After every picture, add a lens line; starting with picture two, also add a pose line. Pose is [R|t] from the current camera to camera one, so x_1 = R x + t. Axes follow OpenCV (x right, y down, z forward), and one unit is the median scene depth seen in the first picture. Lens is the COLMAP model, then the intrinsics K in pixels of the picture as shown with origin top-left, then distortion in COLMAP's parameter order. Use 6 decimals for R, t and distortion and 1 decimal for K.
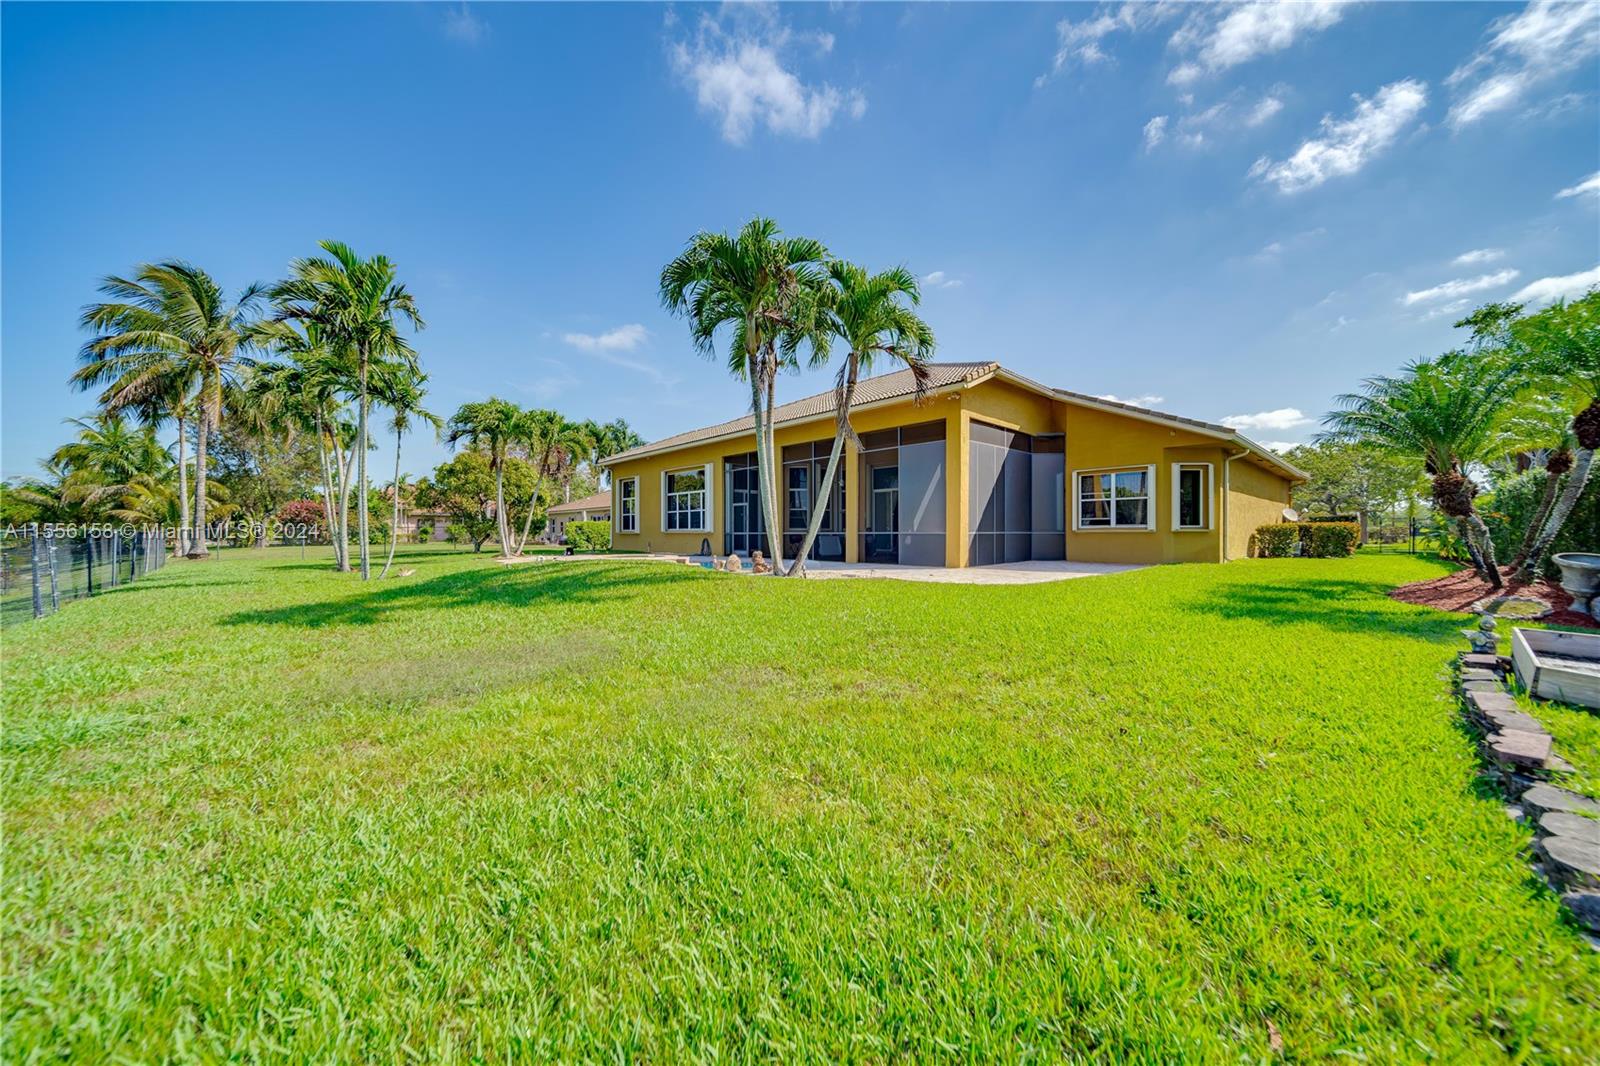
lens RADIAL K [[564.6, 0, 797.2], [0, 564.6, 529.9], [0, 0, 1]] dist [0.001362, -0.000078]
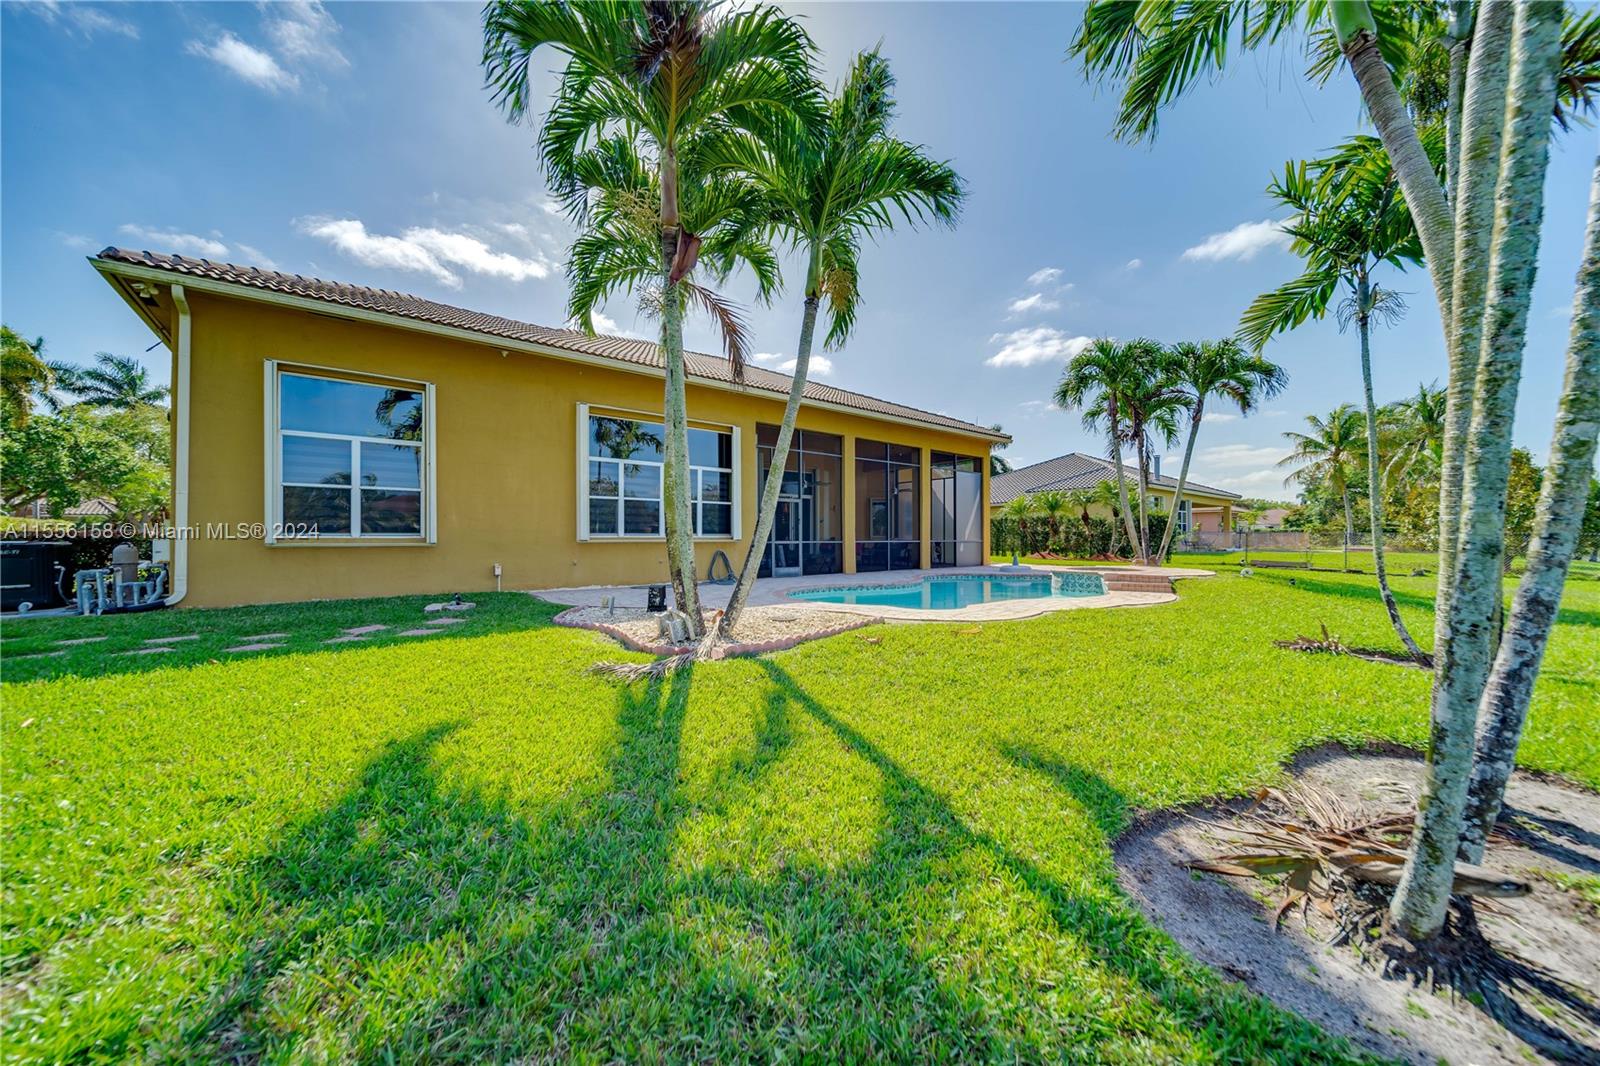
lens RADIAL K [[555.1, 0, 798.1], [0, 555.1, 534.4], [0, 0, 1]] dist [-0.001475, -0.001759]
pose [[0.072059, 0.008174, 0.997367, -0.653879], [-0.001720, 0.999966, -0.008071, 0.001556], [-0.997399, -0.001134, 0.072071, 0.811689]]
